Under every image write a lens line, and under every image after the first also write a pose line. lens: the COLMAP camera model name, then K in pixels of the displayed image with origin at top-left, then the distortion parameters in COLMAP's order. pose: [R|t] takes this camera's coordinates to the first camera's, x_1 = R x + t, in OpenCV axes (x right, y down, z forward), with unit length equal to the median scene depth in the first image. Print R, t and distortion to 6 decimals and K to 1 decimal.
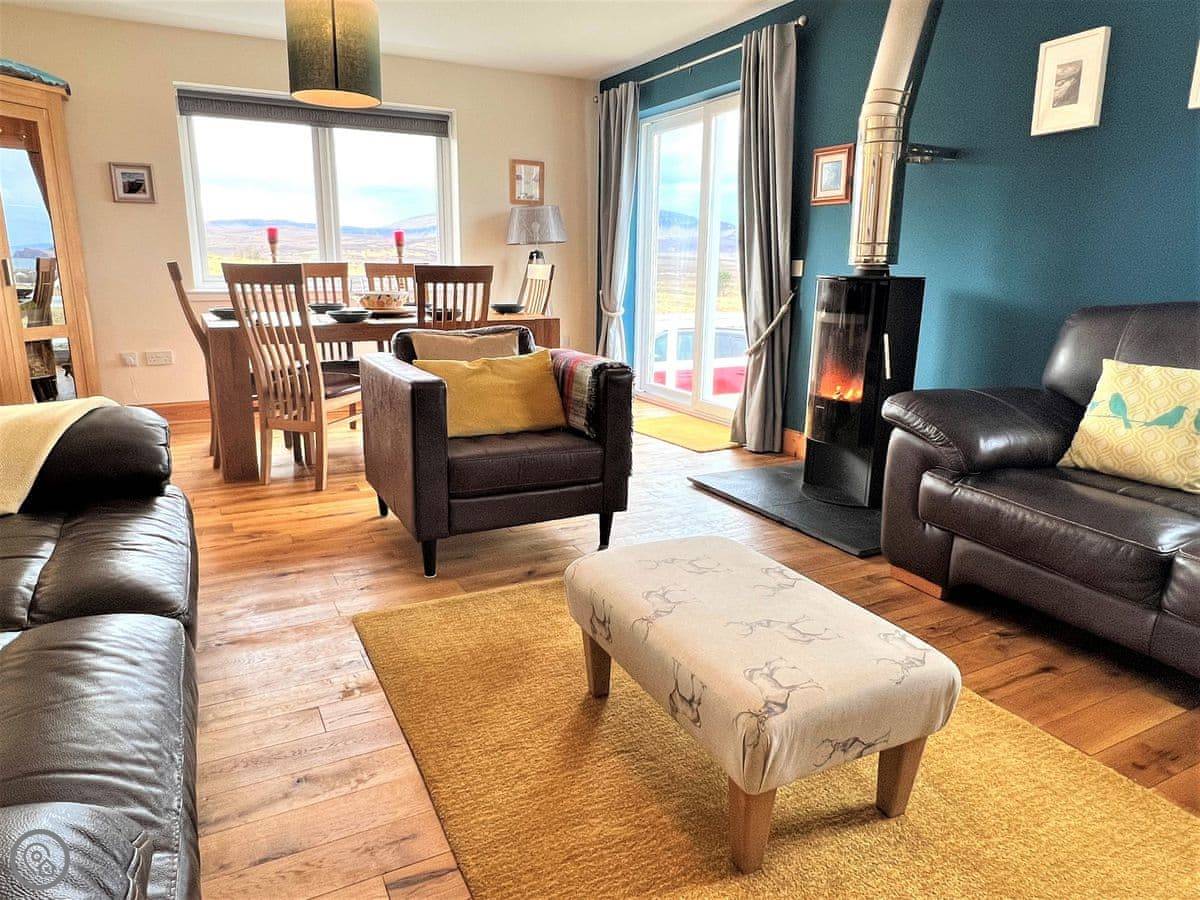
lens RADIAL K [[778.2, 0, 588.9], [0, 778.2, 445.4], [0, 0, 1]] dist [0.002216, -0.002369]
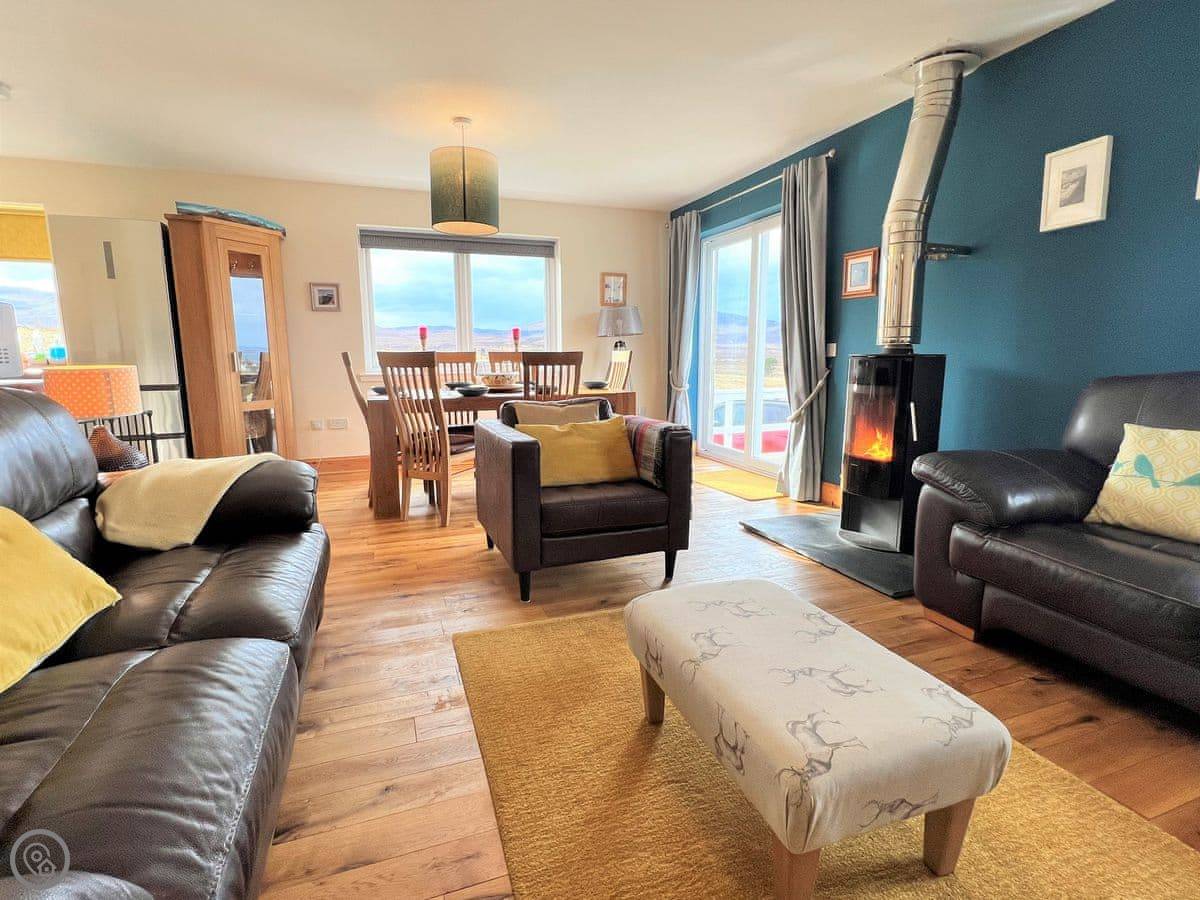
lens RADIAL K [[591.2, 0, 591.5], [0, 591.2, 443.7], [0, 0, 1]] dist [-0.001423, -0.001032]
pose [[0.992053, 0.003814, -0.125762, 0.016243], [-0.013726, 0.996856, -0.078039, -0.005762], [0.125068, 0.079145, 0.988986, 0.066694]]
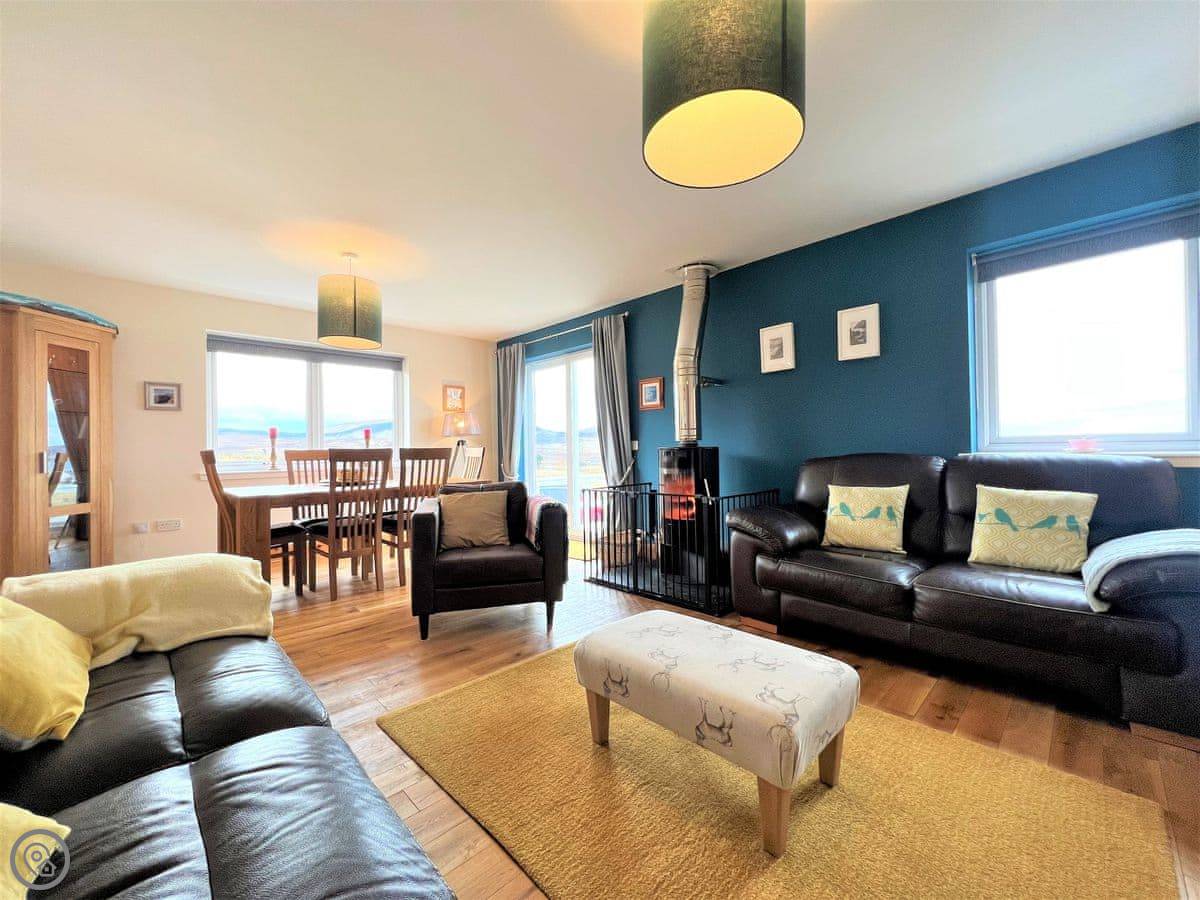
lens RADIAL K [[483.0, 0, 595.2], [0, 483.0, 446.3], [0, 0, 1]] dist [0.002189, -0.000548]
pose [[0.958534, -0.022718, 0.284070, -0.147396], [0.089416, 0.970455, -0.224103, 0.004842], [-0.270586, 0.240211, 0.932246, 0.044801]]
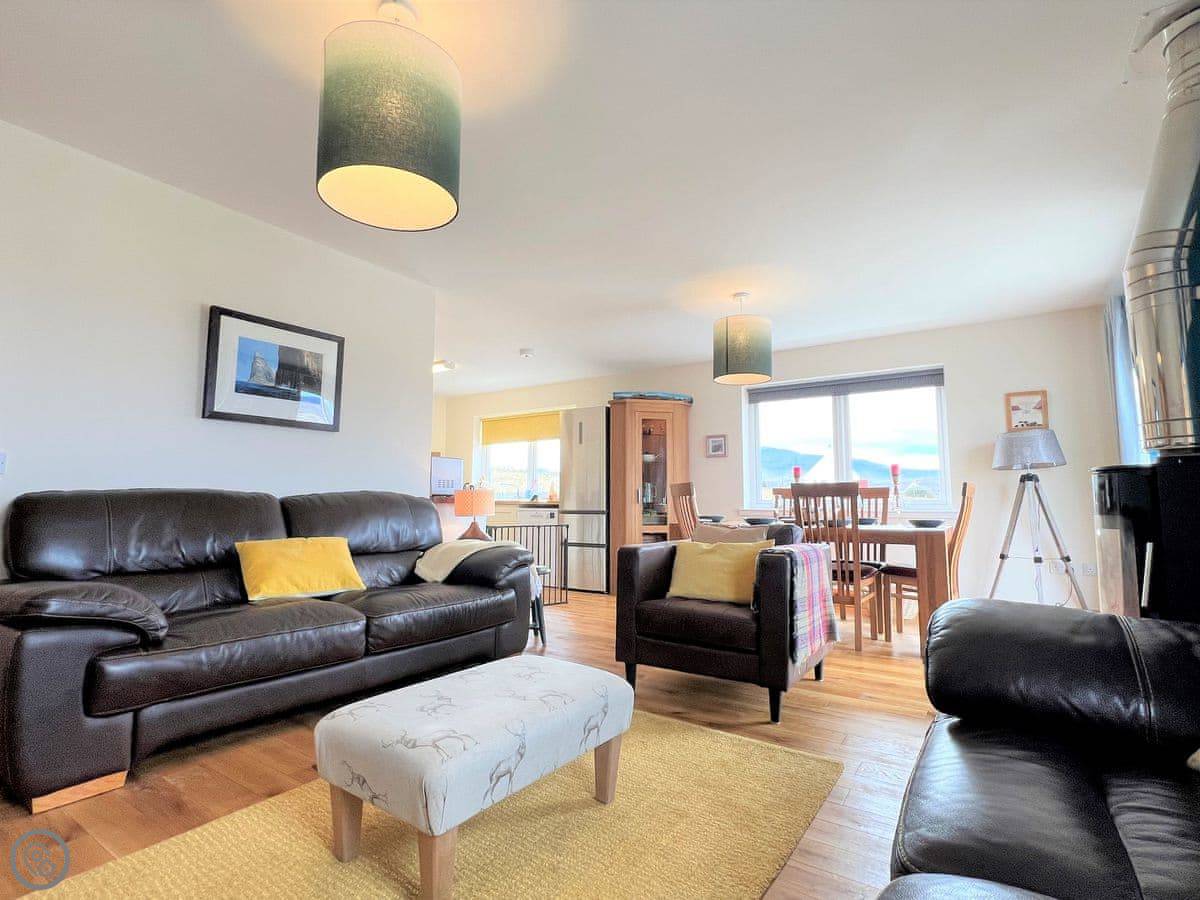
lens RADIAL K [[591.2, 0, 596.5], [0, 591.2, 438.5], [0, 0, 1]] dist [-0.001423, -0.001032]
pose [[0.472171, -0.106559, -0.875043, 0.583207], [-0.204776, 0.952252, -0.226458, -0.008983], [0.857392, 0.286115, 0.427804, 0.301239]]
